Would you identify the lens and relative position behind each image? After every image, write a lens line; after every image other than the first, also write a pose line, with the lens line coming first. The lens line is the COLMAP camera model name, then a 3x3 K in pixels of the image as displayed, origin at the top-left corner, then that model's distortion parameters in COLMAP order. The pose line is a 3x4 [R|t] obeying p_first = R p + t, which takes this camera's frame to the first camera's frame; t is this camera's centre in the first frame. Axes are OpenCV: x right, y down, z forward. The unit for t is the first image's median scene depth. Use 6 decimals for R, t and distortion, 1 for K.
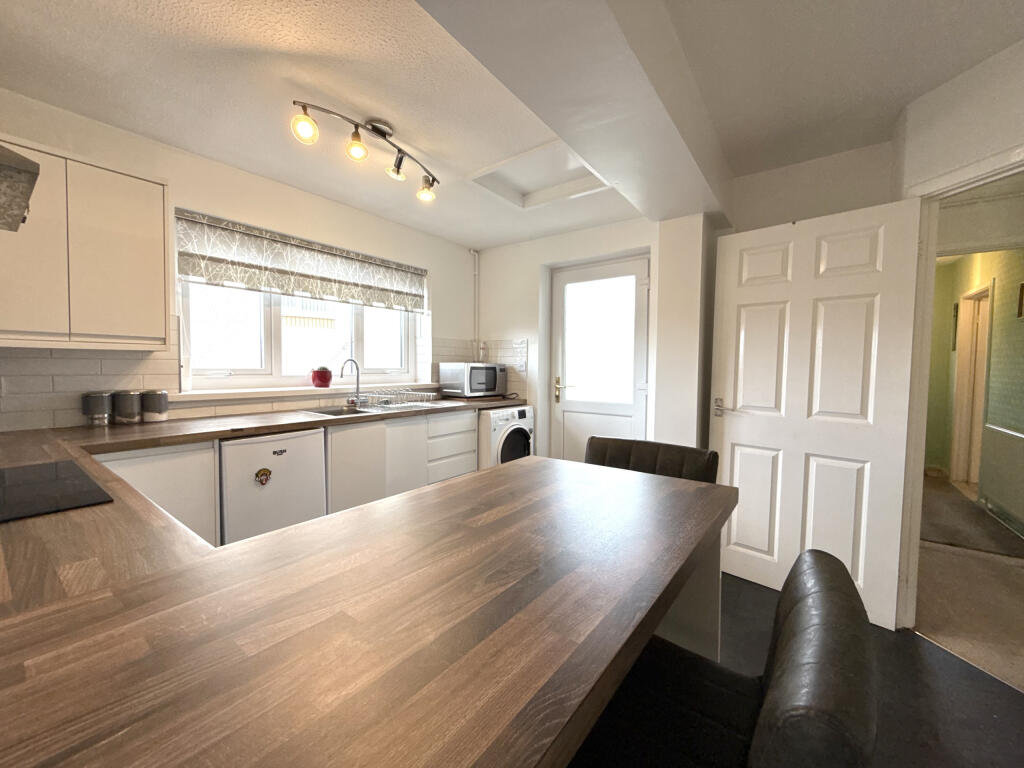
lens RADIAL K [[406.7, 0, 508.6], [0, 406.7, 381.8], [0, 0, 1]] dist [-0.001615, 0.000106]
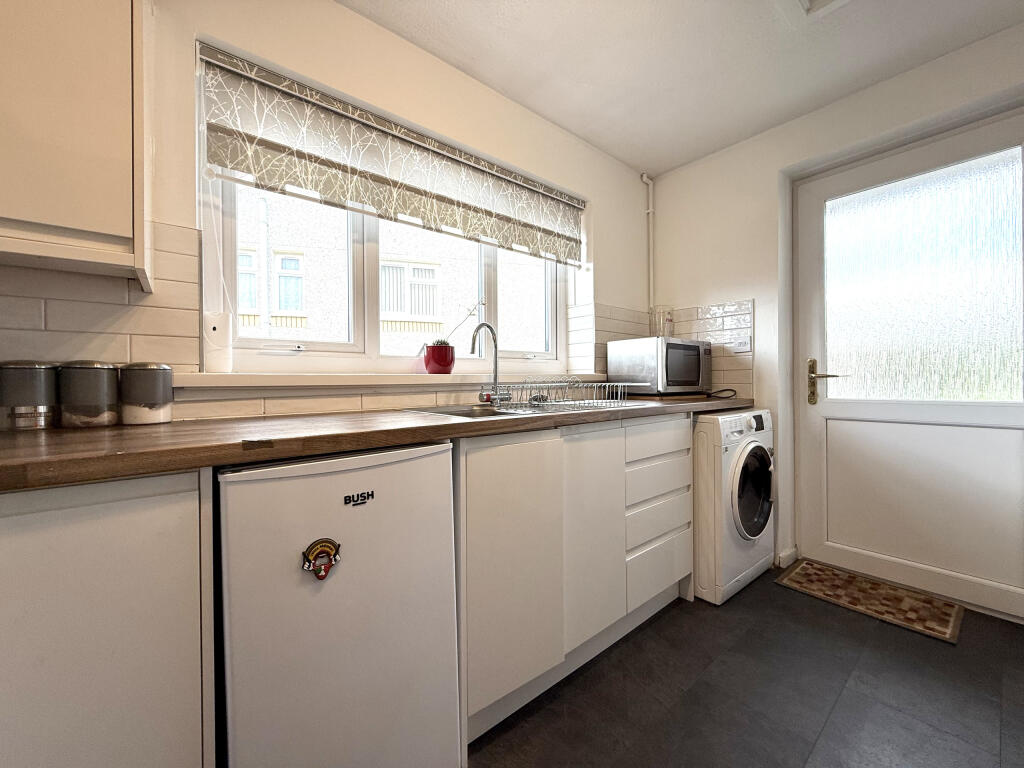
lens RADIAL K [[406.7, 0, 508.6], [0, 406.7, 381.8], [0, 0, 1]] dist [-0.001615, 0.000106]
pose [[0.972226, -0.017526, -0.233386, -0.219071], [0.009077, 0.999266, -0.037226, 0.048883], [0.233867, 0.034074, 0.971671, 0.437233]]
